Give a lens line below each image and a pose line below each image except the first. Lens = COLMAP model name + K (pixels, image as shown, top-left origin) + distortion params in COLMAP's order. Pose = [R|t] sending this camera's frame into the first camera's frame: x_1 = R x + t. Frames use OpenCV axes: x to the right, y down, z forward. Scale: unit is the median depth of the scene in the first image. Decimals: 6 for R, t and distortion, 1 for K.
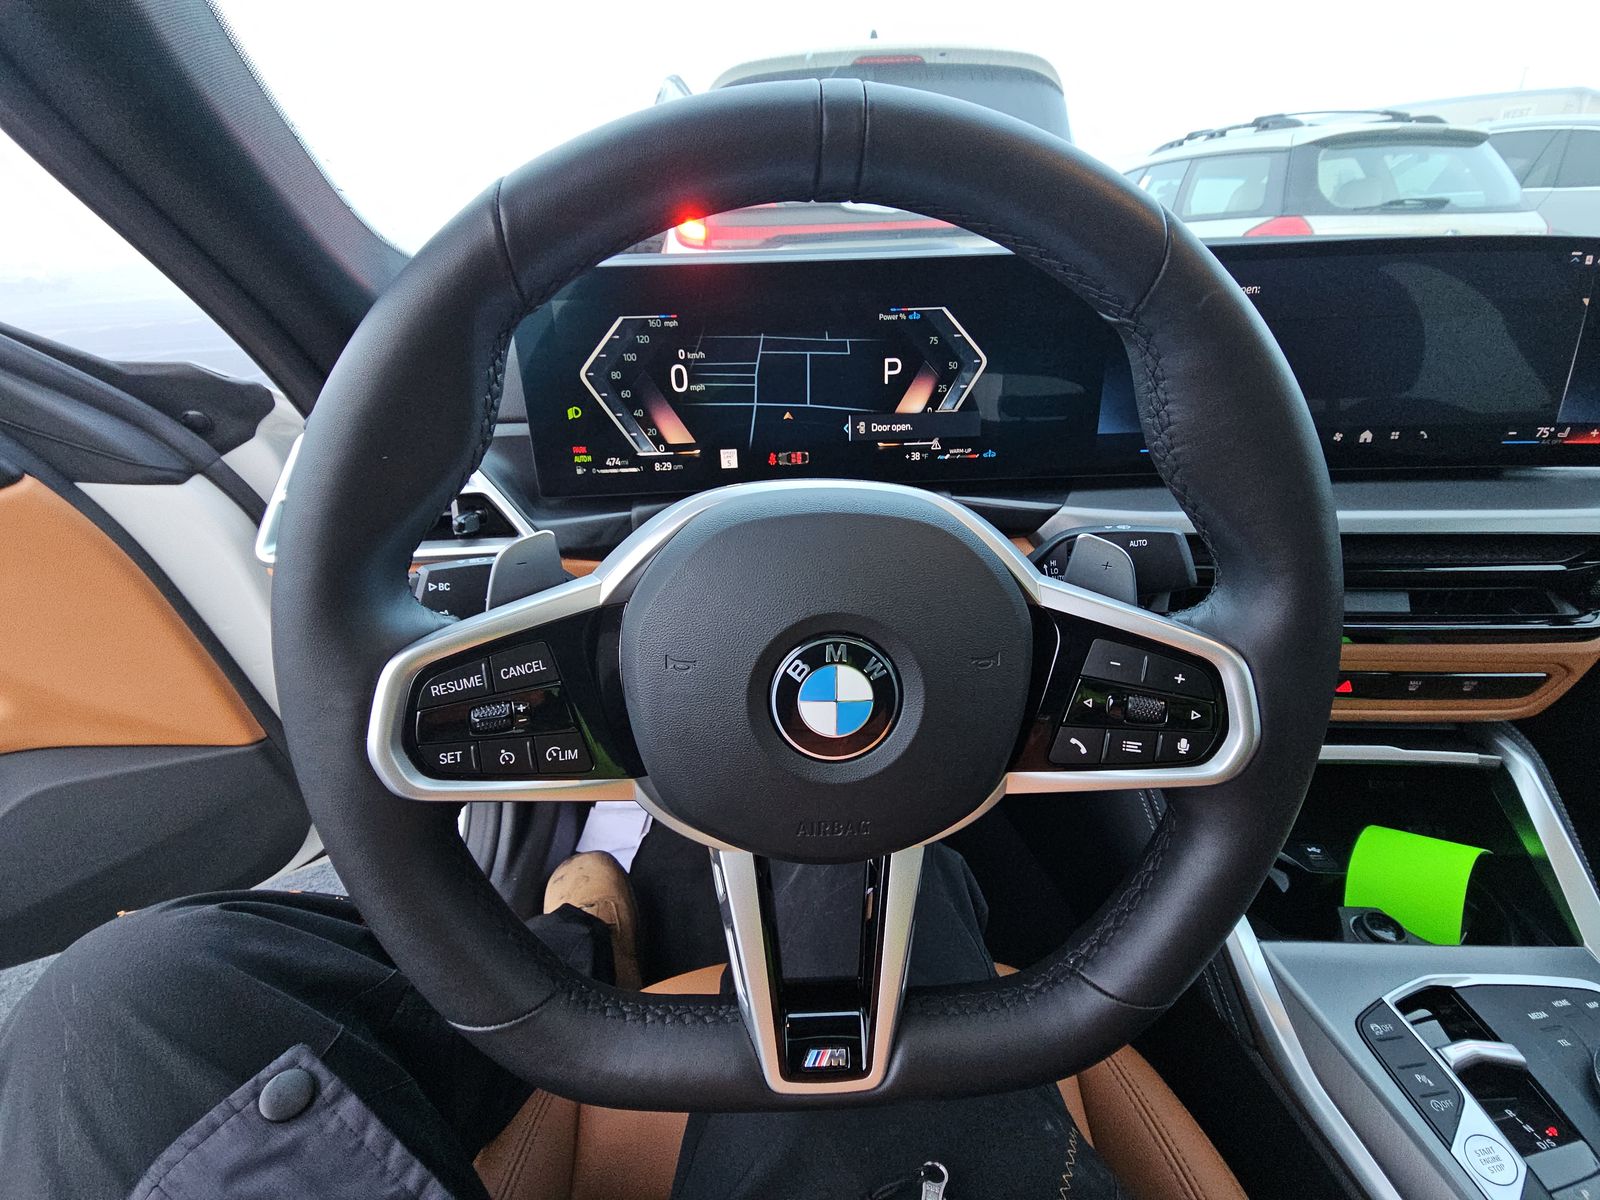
lens RADIAL K [[641.7, 0, 797.8], [0, 641.7, 592.4], [0, 0, 1]] dist [0.015251, -0.012240]
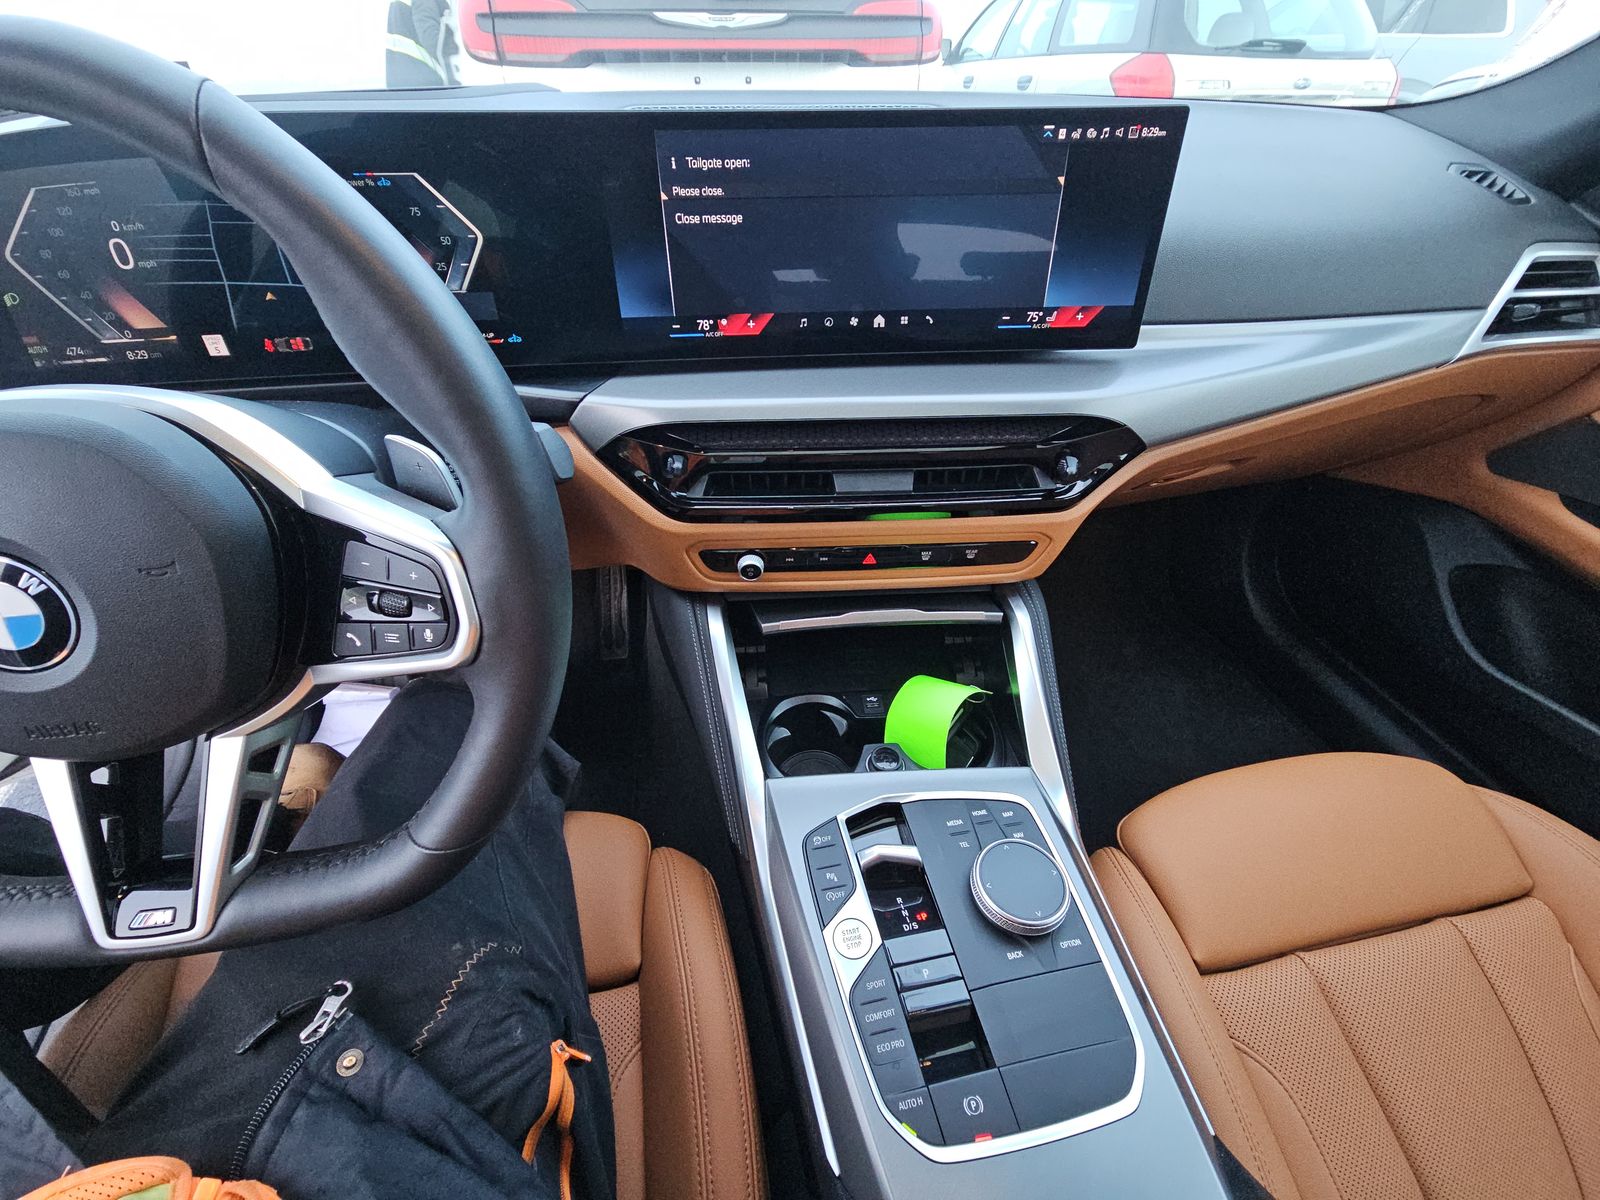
lens RADIAL K [[641.7, 0, 797.8], [0, 641.7, 592.4], [0, 0, 1]] dist [0.015251, -0.012240]
pose [[0.991700, -0.049393, 0.118708, 0.607983], [0.025425, 0.980370, 0.195522, -0.018992], [-0.126035, -0.190881, 0.973488, -0.080633]]
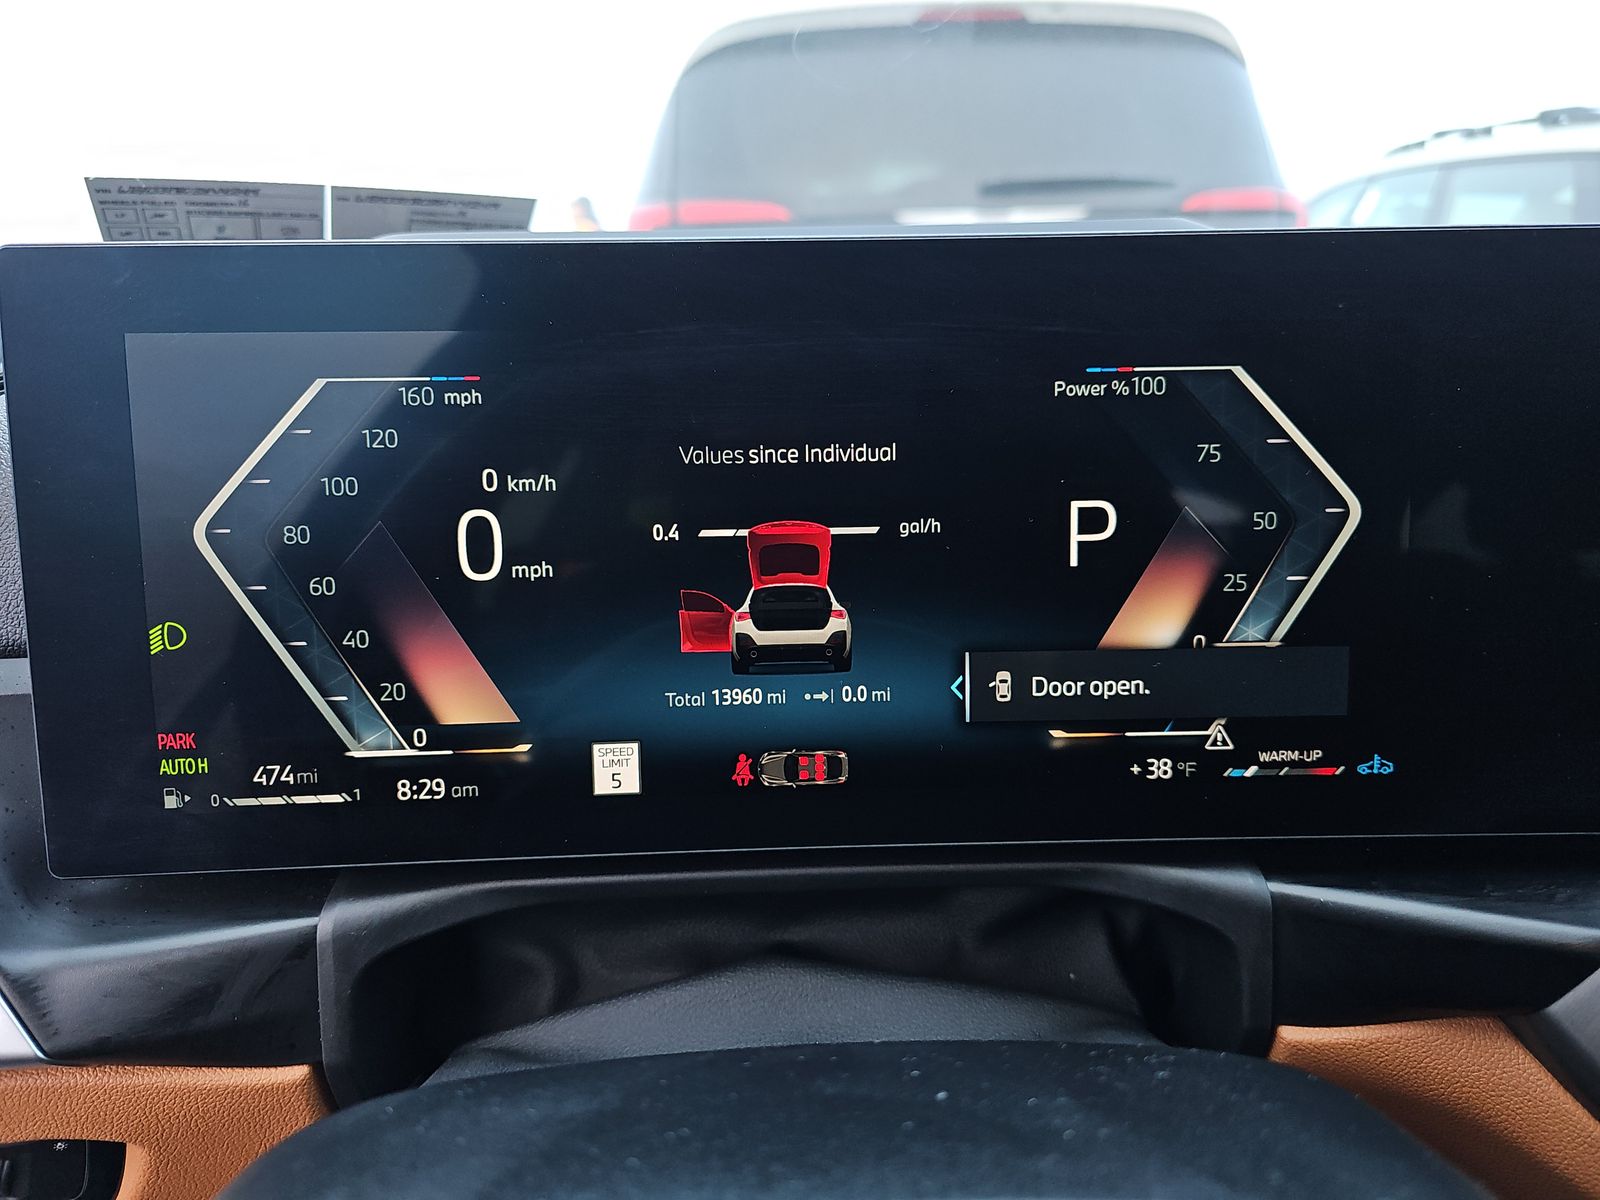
lens RADIAL K [[1075.4, 0, 800.0], [0, 1075.4, 600.0], [0, 0, 1]] dist [0.040052, -0.069330]
pose [[0.999661, 0.017709, -0.019109, 0.000561], [-0.021303, 0.977858, -0.208183, -0.180718], [0.014999, 0.208520, 0.977903, 0.425485]]
